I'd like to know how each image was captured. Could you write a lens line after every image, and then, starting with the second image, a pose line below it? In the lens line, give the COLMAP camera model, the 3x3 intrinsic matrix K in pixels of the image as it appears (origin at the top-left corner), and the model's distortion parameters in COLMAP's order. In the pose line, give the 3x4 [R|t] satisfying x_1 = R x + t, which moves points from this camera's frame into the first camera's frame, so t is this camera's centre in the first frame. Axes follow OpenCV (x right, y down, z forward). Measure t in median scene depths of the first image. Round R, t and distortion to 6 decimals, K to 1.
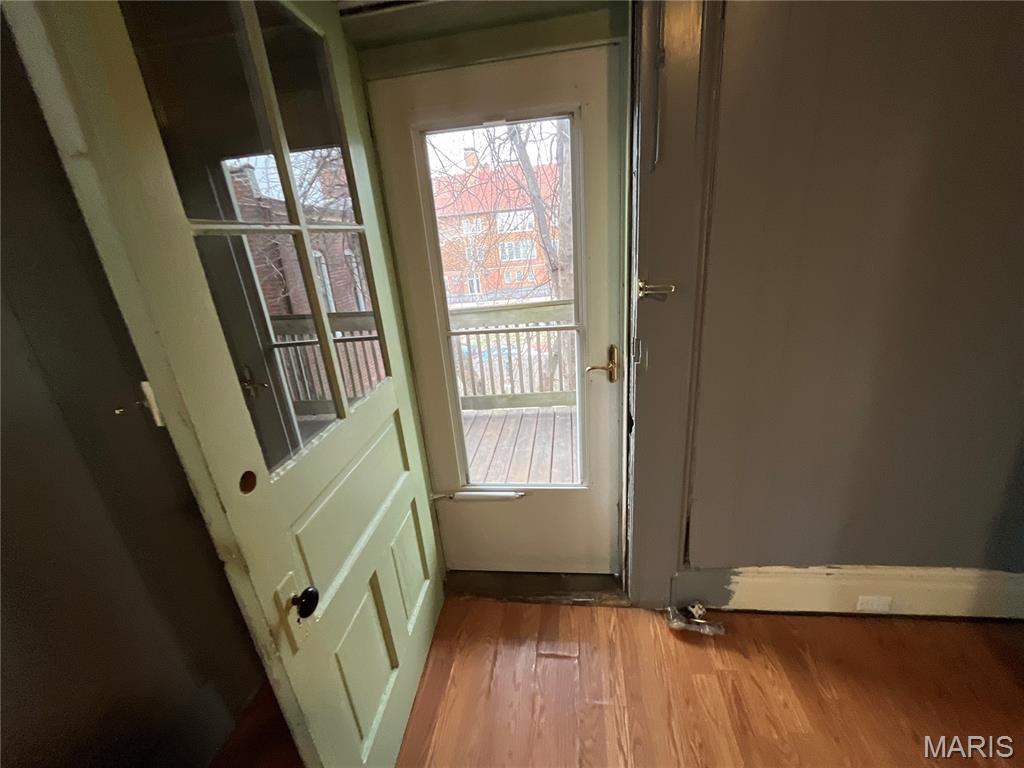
lens RADIAL K [[416.3, 0, 513.2], [0, 416.3, 383.3], [0, 0, 1]] dist [-0.002427, 0.001144]
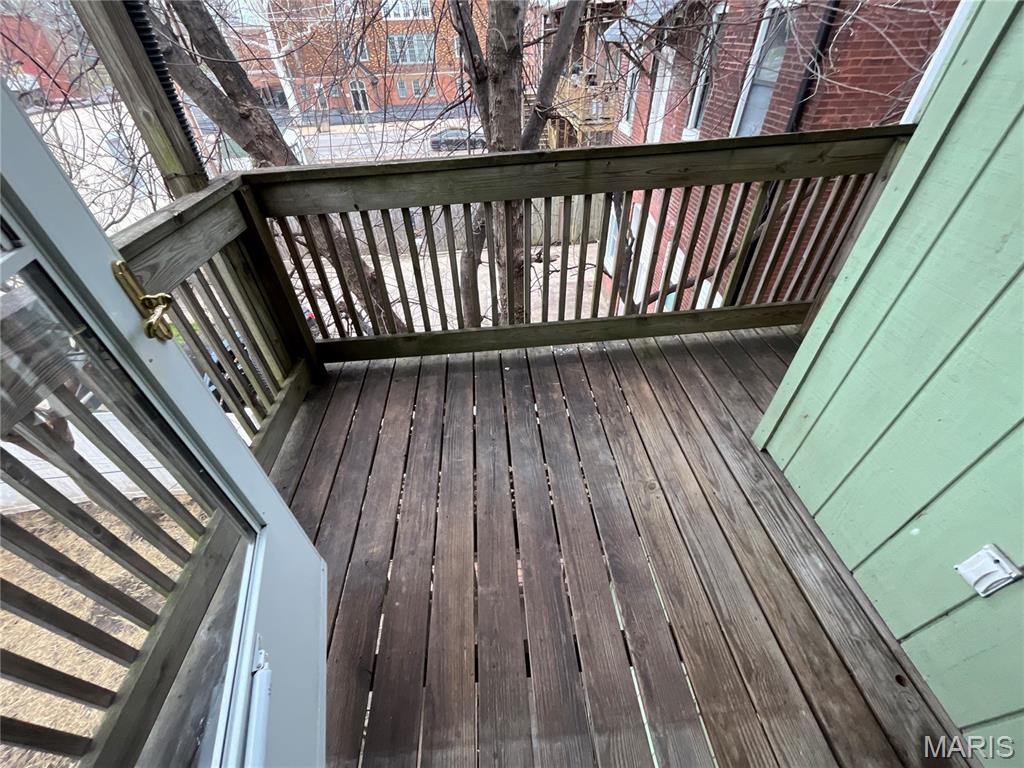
lens RADIAL K [[416.3, 0, 507.5], [0, 416.3, 384.6], [0, 0, 1]] dist [-0.002427, 0.001144]
pose [[0.981166, -0.081949, 0.174922, 0.000330], [0.014041, 0.933411, 0.358534, -0.110934], [-0.192655, -0.349325, 0.916982, 0.416095]]
